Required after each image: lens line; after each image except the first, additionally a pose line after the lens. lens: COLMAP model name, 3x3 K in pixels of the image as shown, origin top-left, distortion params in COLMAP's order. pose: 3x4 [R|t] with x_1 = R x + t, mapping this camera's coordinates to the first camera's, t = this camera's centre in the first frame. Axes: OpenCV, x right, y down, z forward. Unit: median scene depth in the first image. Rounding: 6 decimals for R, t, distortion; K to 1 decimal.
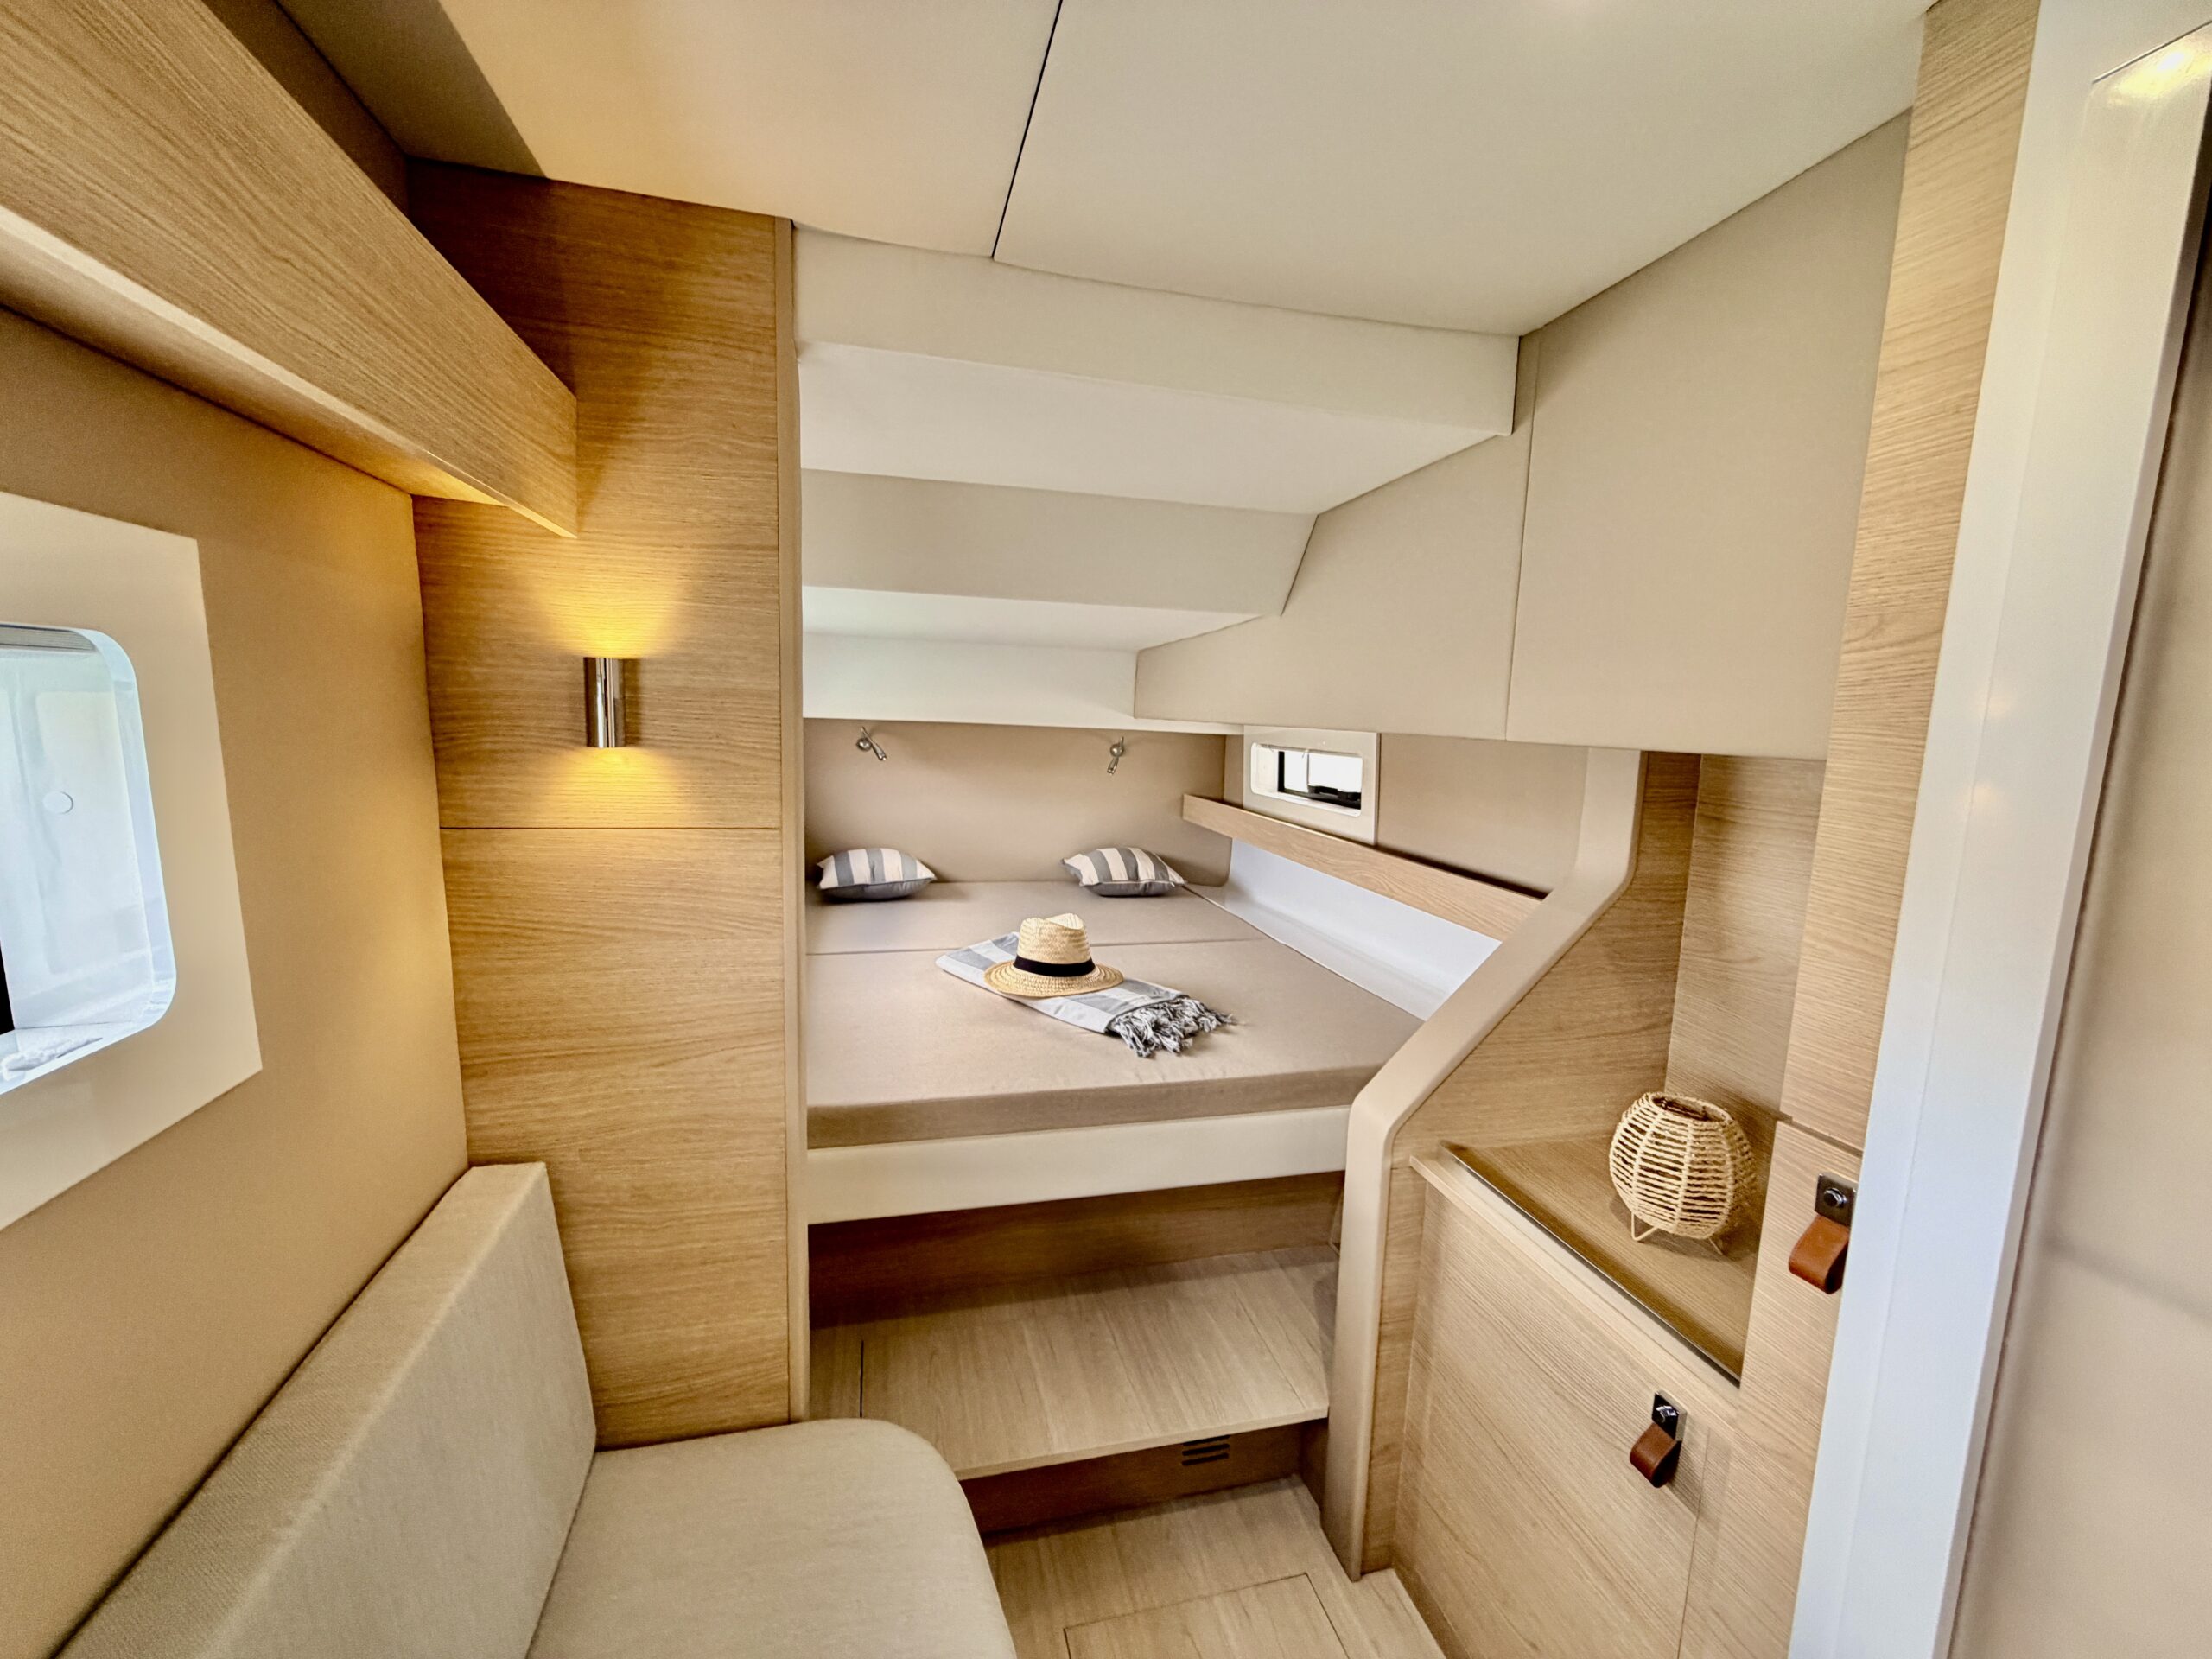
lens RADIAL K [[887.9, 0, 1097.4], [0, 887.9, 830.1], [0, 0, 1]] dist [-0.002390, 0.001119]
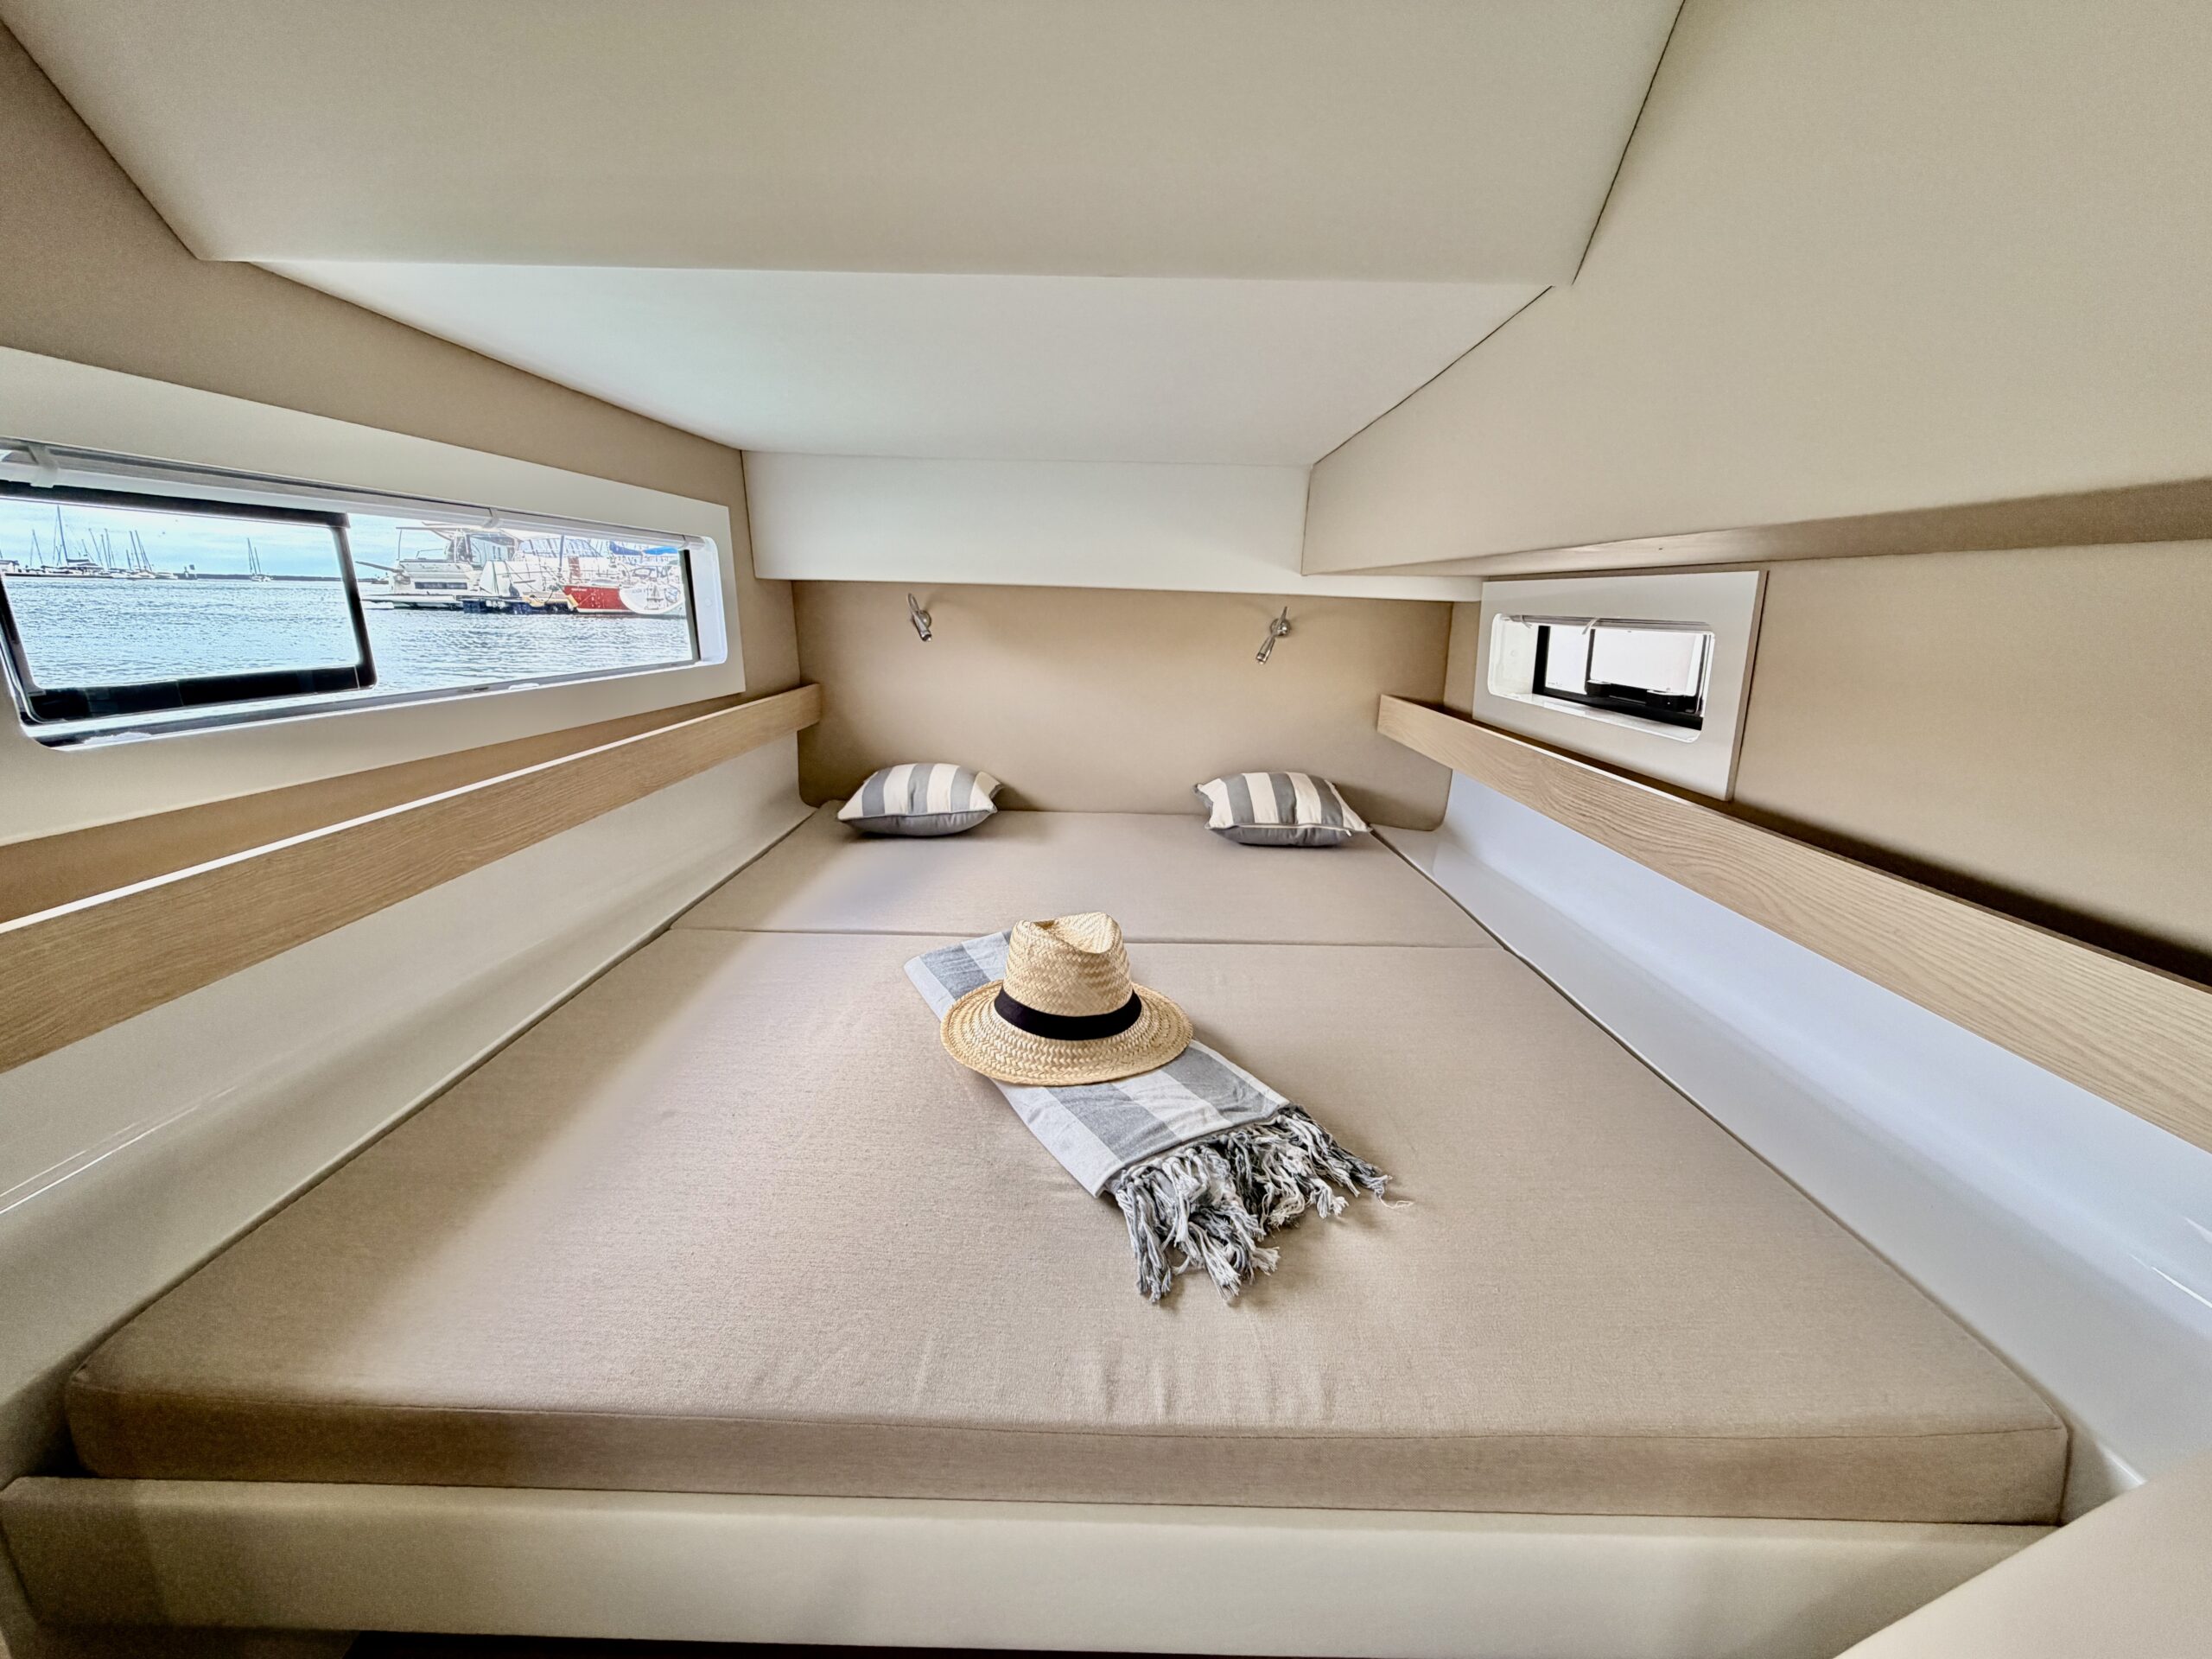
lens RADIAL K [[887.9, 0, 1099.6], [0, 887.9, 831.3], [0, 0, 1]] dist [-0.002390, 0.001119]
pose [[0.968881, 0.051035, -0.242210, 0.070720], [-0.022222, 0.992497, 0.120233, -0.016164], [0.246529, -0.111109, 0.962745, 0.344752]]
